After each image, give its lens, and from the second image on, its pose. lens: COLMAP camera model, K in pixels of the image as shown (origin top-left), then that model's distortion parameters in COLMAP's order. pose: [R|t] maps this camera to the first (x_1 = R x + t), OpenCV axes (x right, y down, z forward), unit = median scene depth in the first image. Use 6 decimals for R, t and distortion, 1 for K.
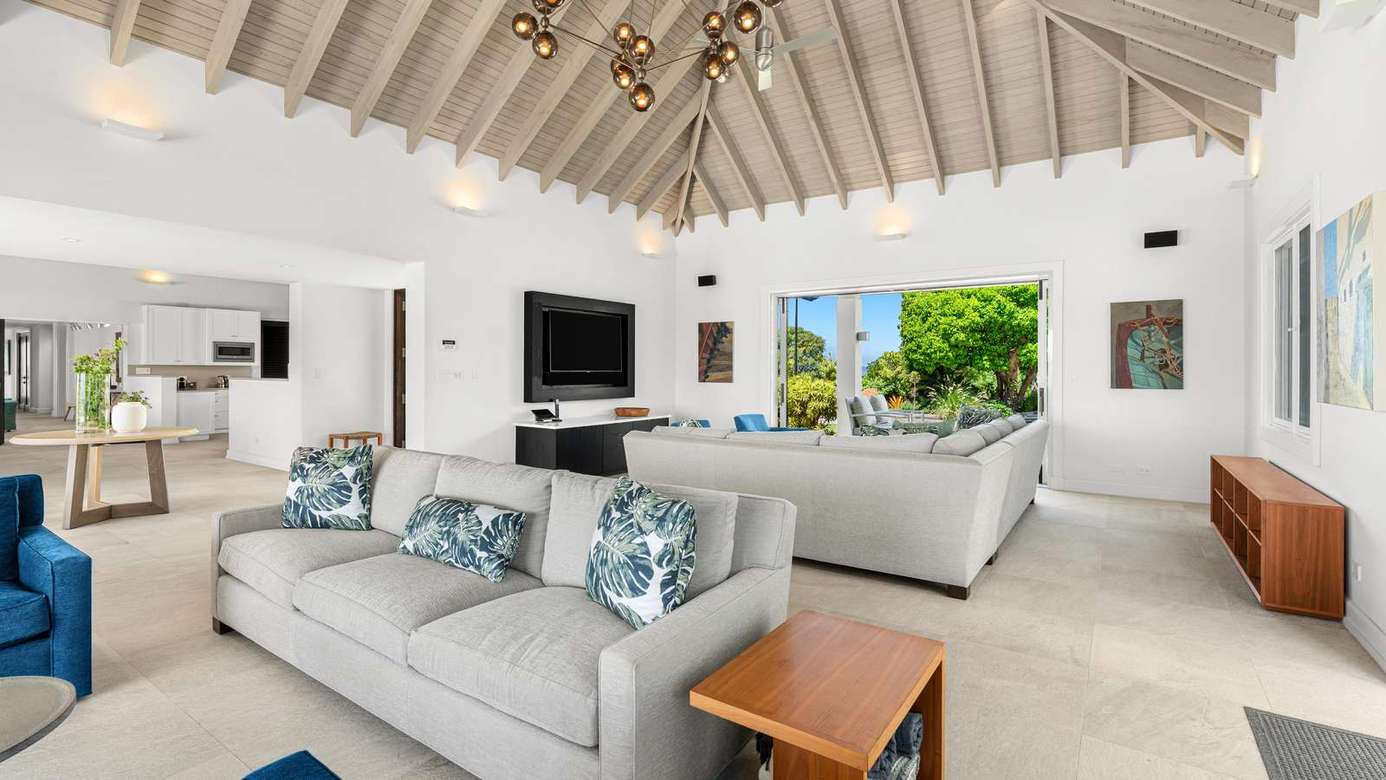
lens RADIAL K [[627.0, 0, 695.1], [0, 627.0, 372.4], [0, 0, 1]] dist [0.012059, 0.000244]
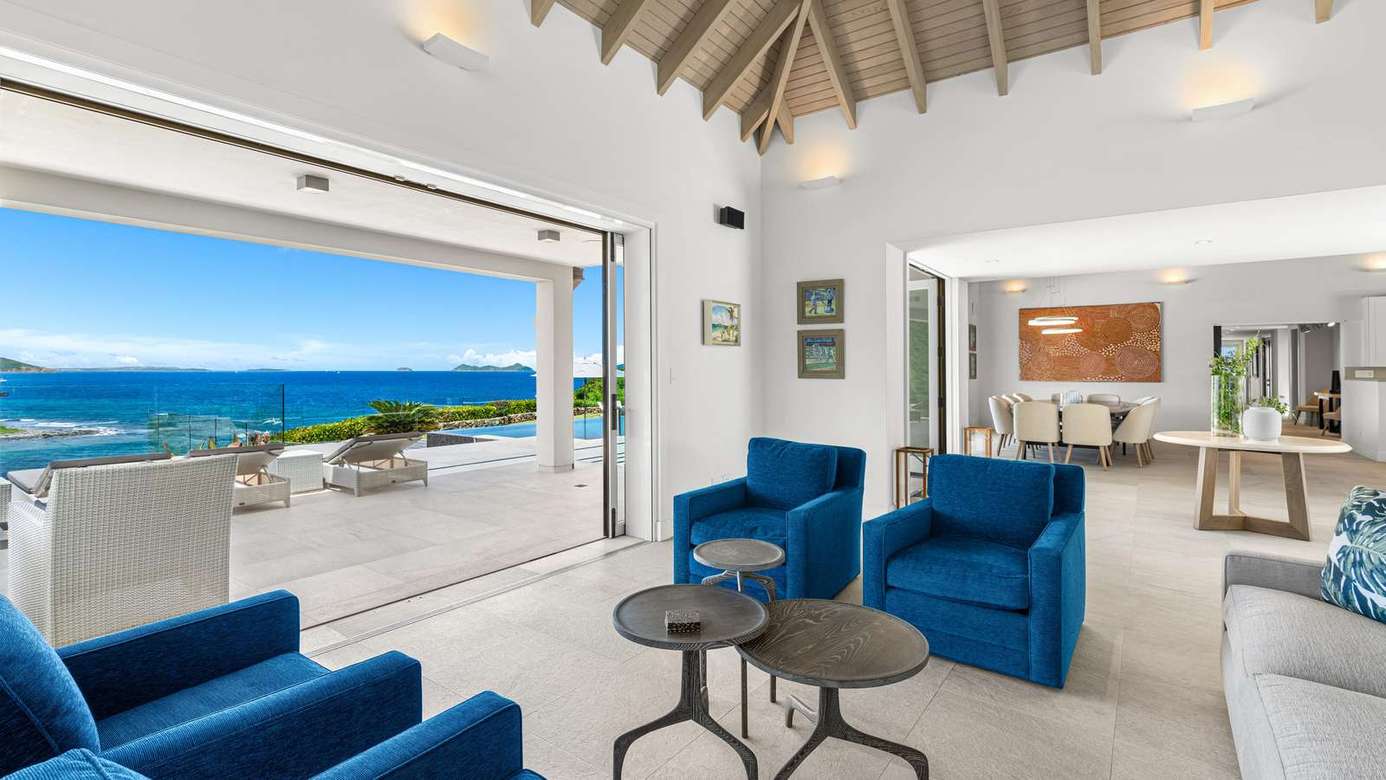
lens RADIAL K [[627.0, 0, 695.1], [0, 627.0, 372.4], [0, 0, 1]] dist [0.012059, 0.000244]
pose [[-0.018081, -0.002193, -0.999834, 0.063999], [-0.003885, 0.999990, -0.002123, 0.003287], [0.999829, 0.003846, -0.018089, 0.382018]]
